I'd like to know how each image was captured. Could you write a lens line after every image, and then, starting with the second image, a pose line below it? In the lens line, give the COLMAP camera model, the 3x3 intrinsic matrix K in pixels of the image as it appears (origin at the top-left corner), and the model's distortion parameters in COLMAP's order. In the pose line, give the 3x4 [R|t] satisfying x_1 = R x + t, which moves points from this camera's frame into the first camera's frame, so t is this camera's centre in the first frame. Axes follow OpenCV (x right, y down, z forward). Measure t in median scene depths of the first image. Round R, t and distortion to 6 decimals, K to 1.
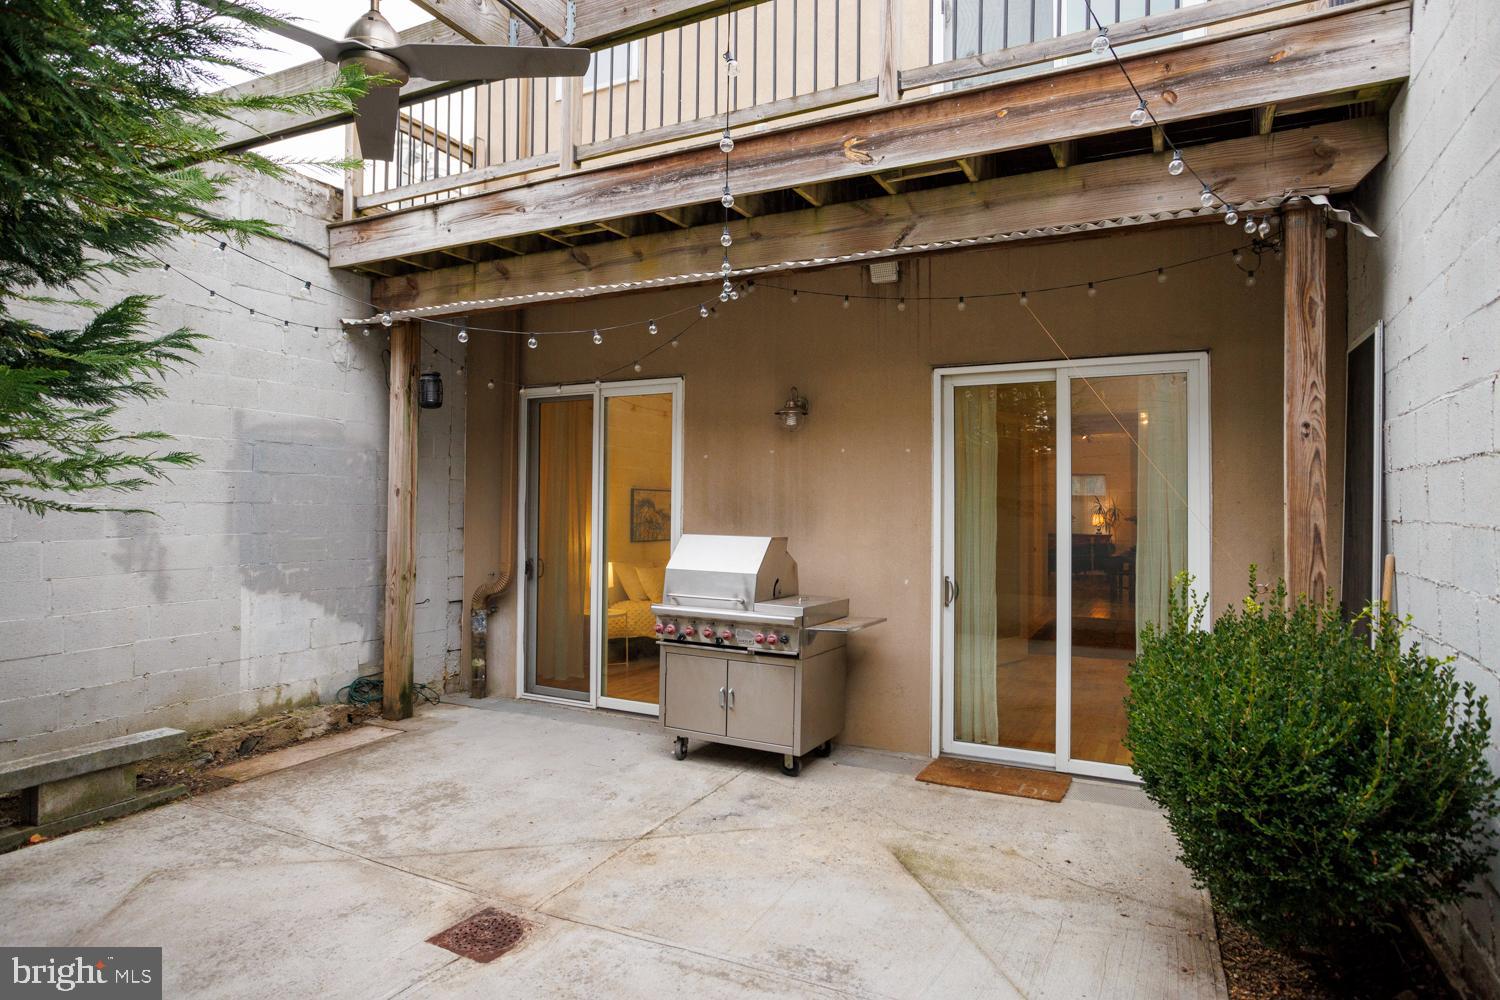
lens RADIAL K [[837.9, 0, 751.2], [0, 837.9, 497.8], [0, 0, 1]] dist [-0.020443, 0.001185]
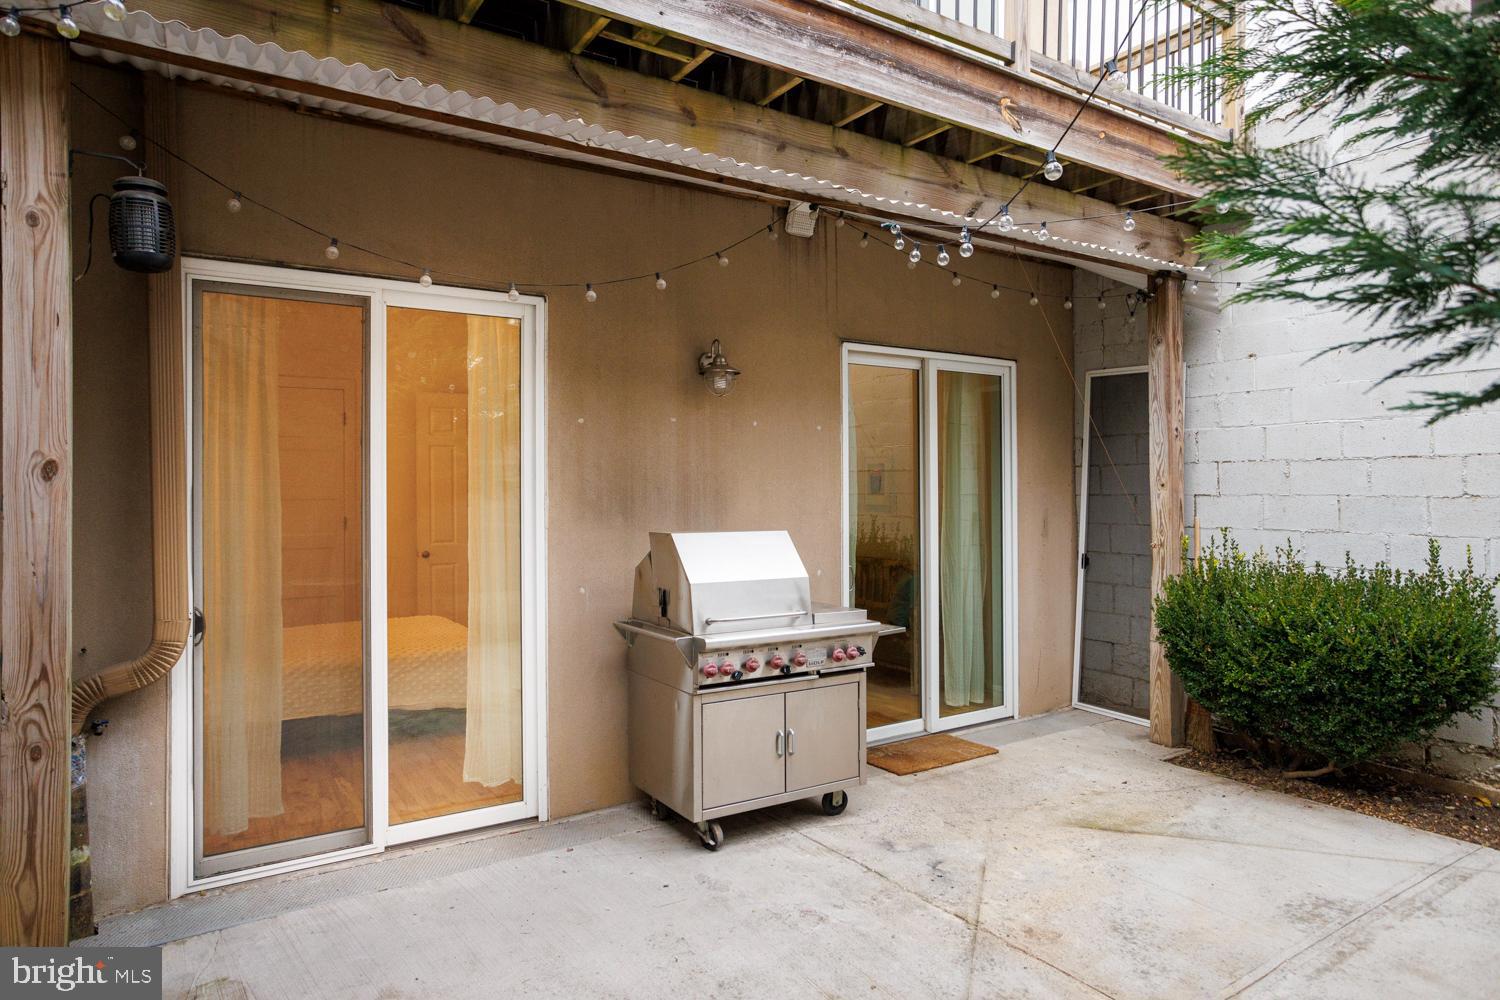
lens RADIAL K [[906.9, 0, 747.6], [0, 906.9, 492.5], [0, 0, 1]] dist [-0.016750, 0.013573]
pose [[0.499770, -0.013719, 0.866050, -0.862261], [0.002893, 0.999895, 0.014170, -0.000750], [-0.866154, -0.004577, 0.499757, 0.700383]]
